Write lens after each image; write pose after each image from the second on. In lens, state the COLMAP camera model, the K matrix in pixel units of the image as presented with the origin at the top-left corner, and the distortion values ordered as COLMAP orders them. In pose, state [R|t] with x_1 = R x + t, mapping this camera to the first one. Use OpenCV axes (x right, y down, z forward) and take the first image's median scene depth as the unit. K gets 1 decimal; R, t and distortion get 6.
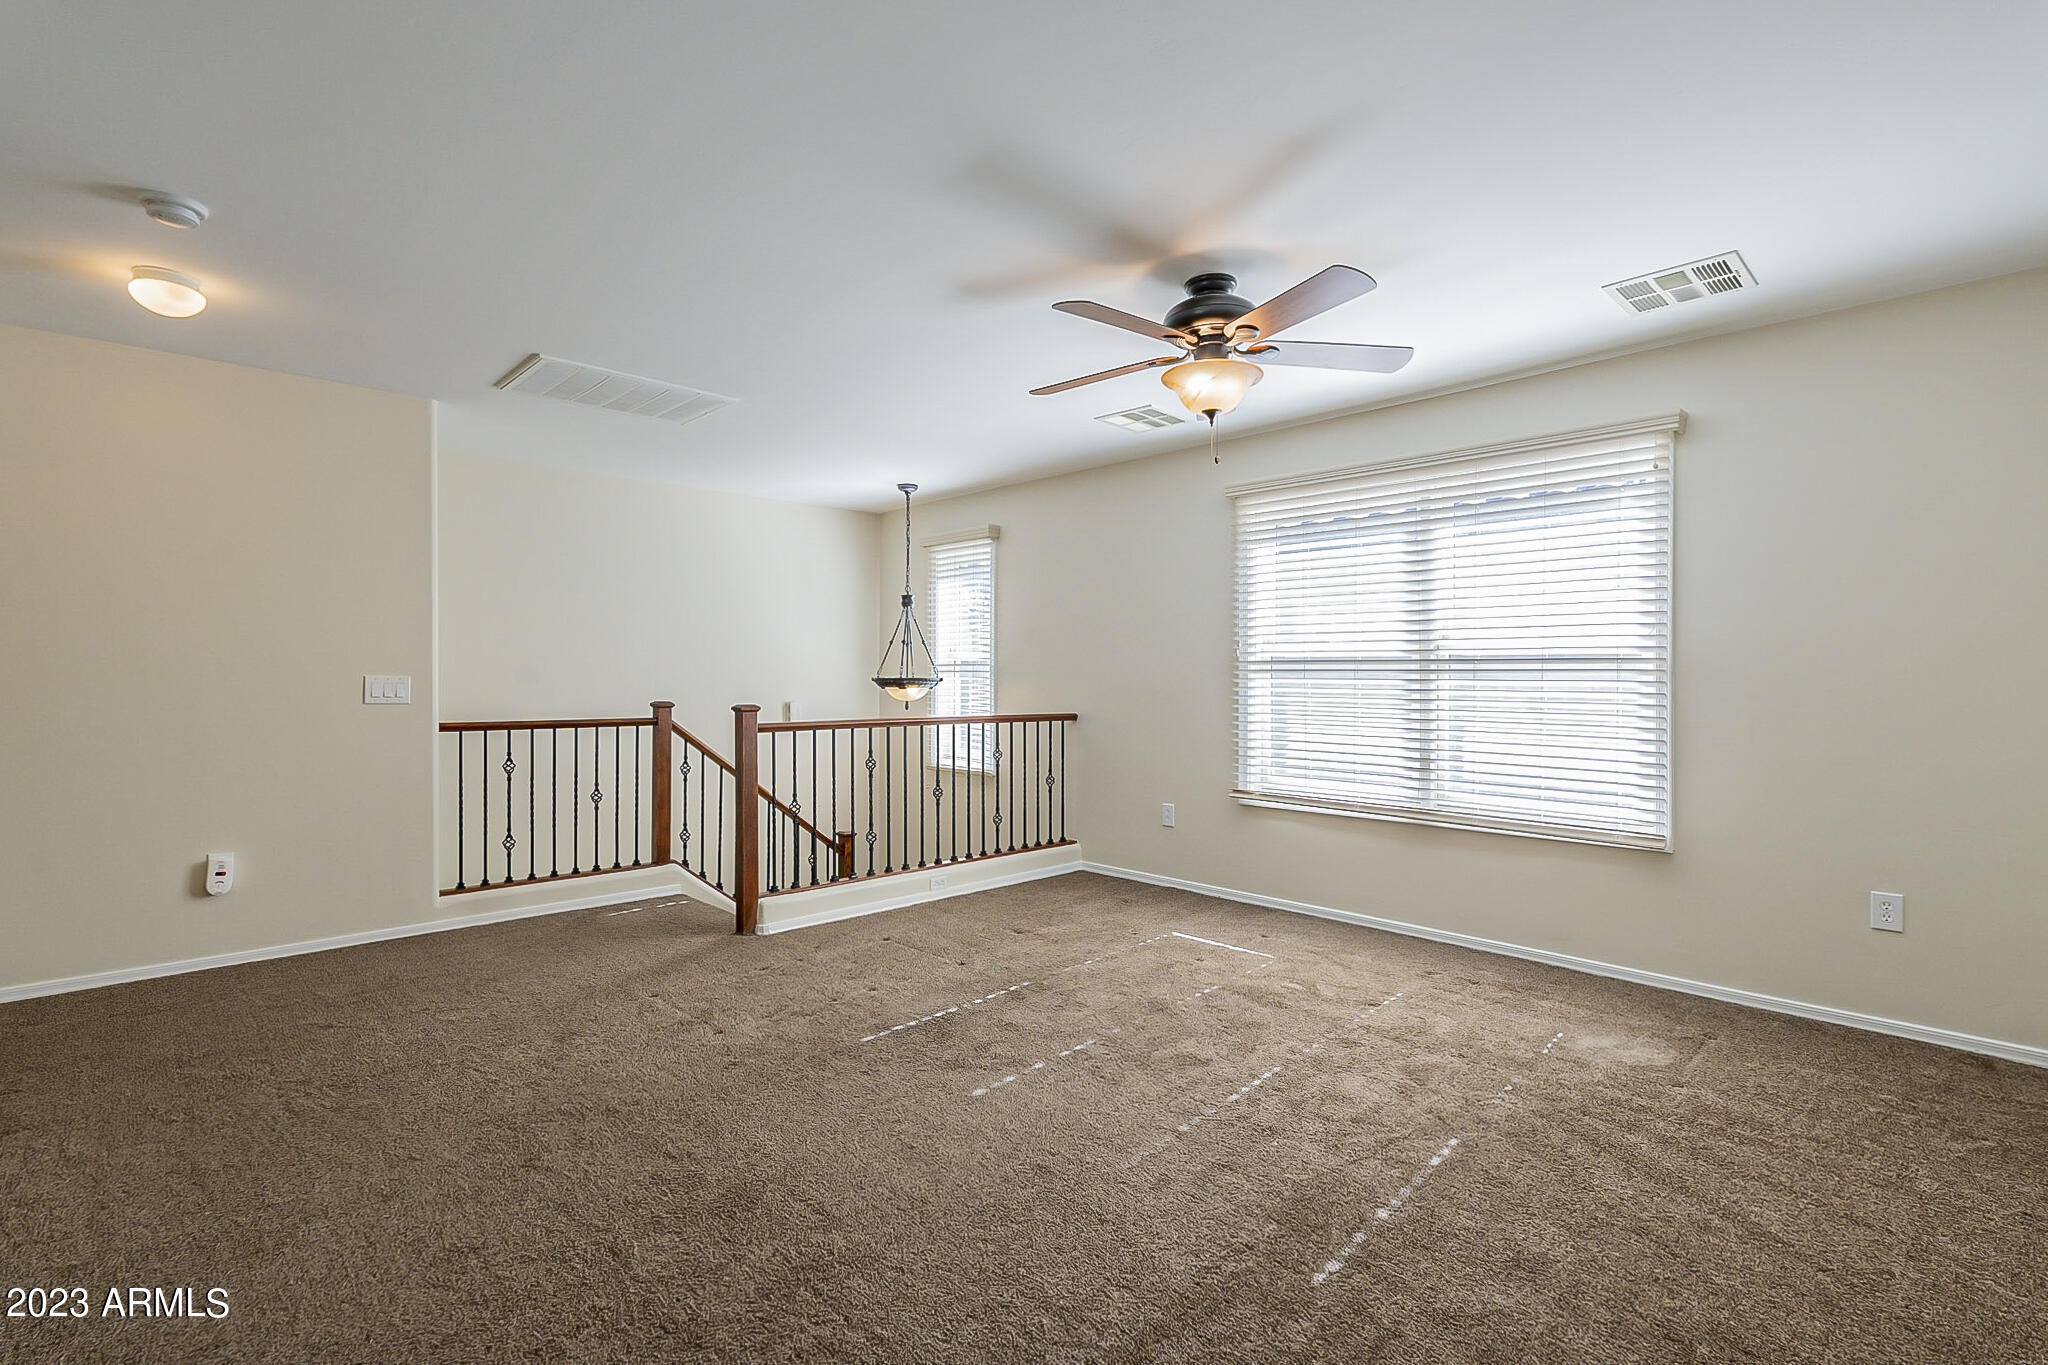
lens RADIAL K [[949.6, 0, 1024.4], [0, 949.6, 687.4], [0, 0, 1]] dist [-0.002421, -0.000661]
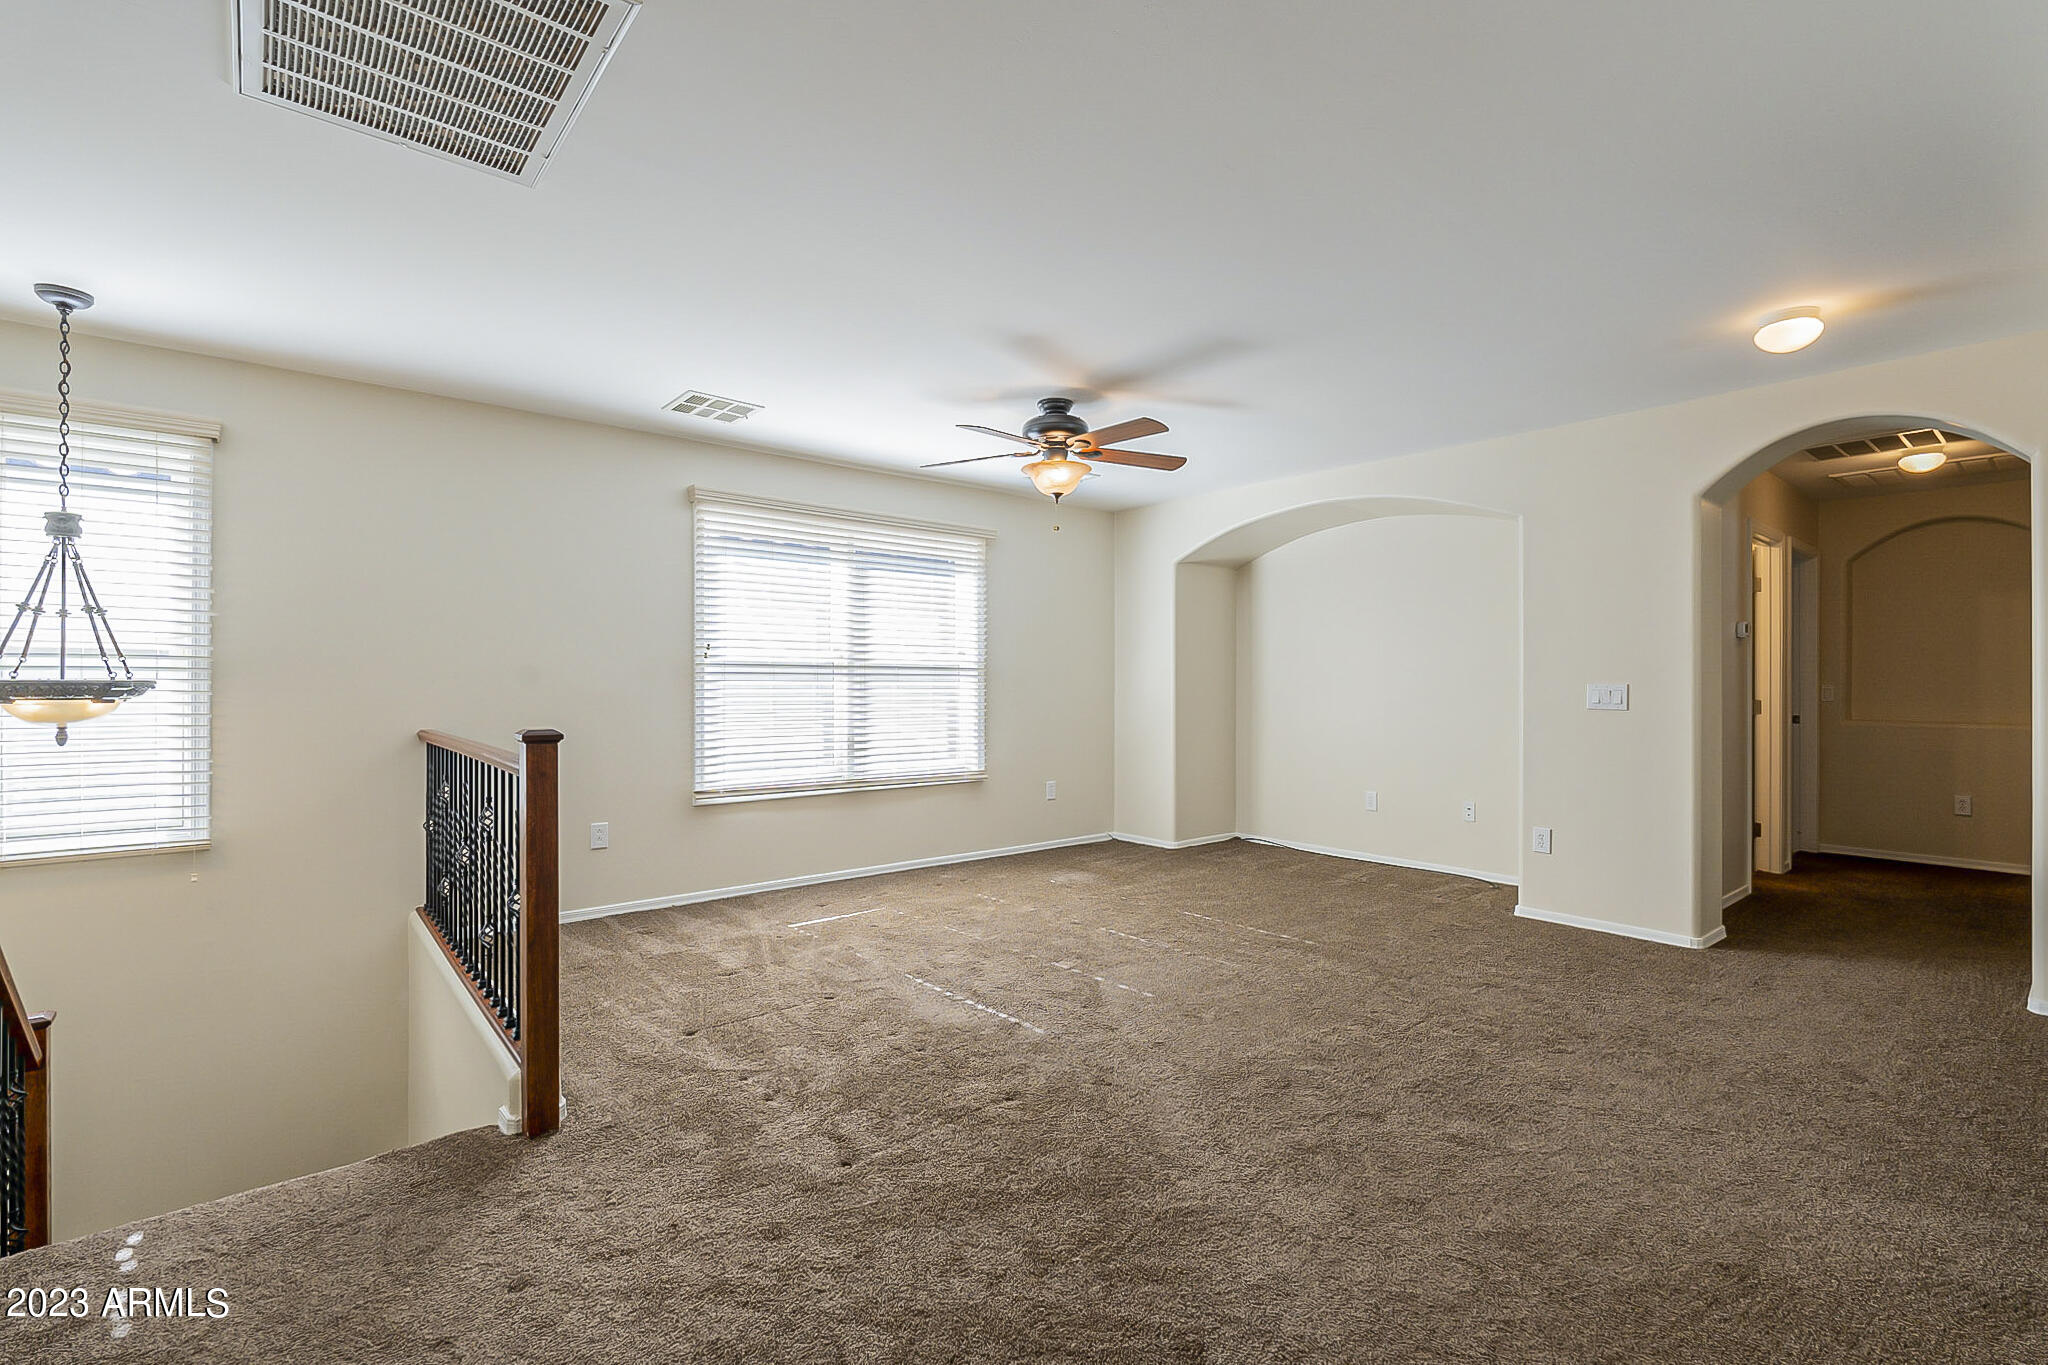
lens RADIAL K [[919.2, 0, 1013.1], [0, 919.2, 679.9], [0, 0, 1]] dist [-0.002343, -0.000315]
pose [[0.062725, -0.000120, 0.998031, -0.834694], [0.006421, 0.999979, -0.000283, -0.008609], [-0.998010, 0.006426, 0.062724, 0.691585]]
